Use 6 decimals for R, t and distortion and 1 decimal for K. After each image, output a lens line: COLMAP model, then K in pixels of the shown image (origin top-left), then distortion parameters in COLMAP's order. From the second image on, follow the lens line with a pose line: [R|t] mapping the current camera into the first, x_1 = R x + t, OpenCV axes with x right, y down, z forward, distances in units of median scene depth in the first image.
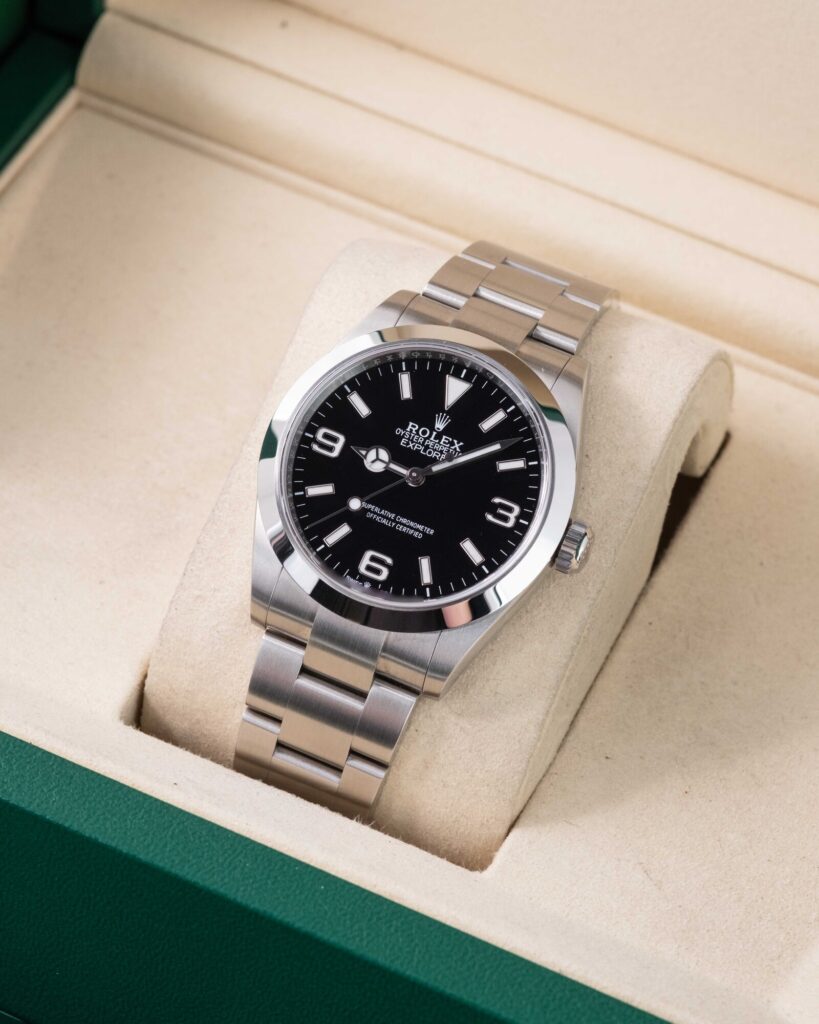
lens RADIAL K [[3845.3, 0, 409.5], [0, 3845.3, 512.0], [0, 0, 1]] dist [0.194100, -0.958400]
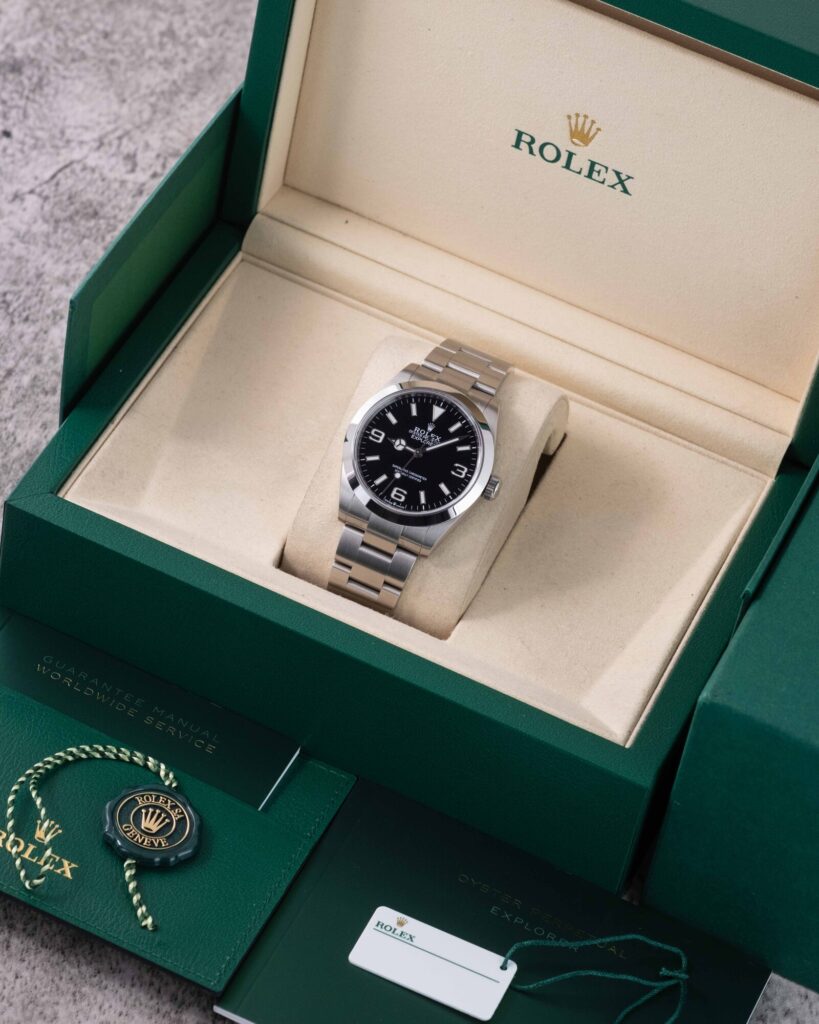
lens RADIAL K [[3845.3, 0, 409.5], [0, 3845.3, 512.0], [0, 0, 1]] dist [0.194100, -0.958400]
pose [[0.998688, 0.021340, 0.046540, -0.100111], [-0.021974, 0.999672, 0.013162, -0.004407], [-0.046244, -0.014167, 0.998830, -1.101905]]
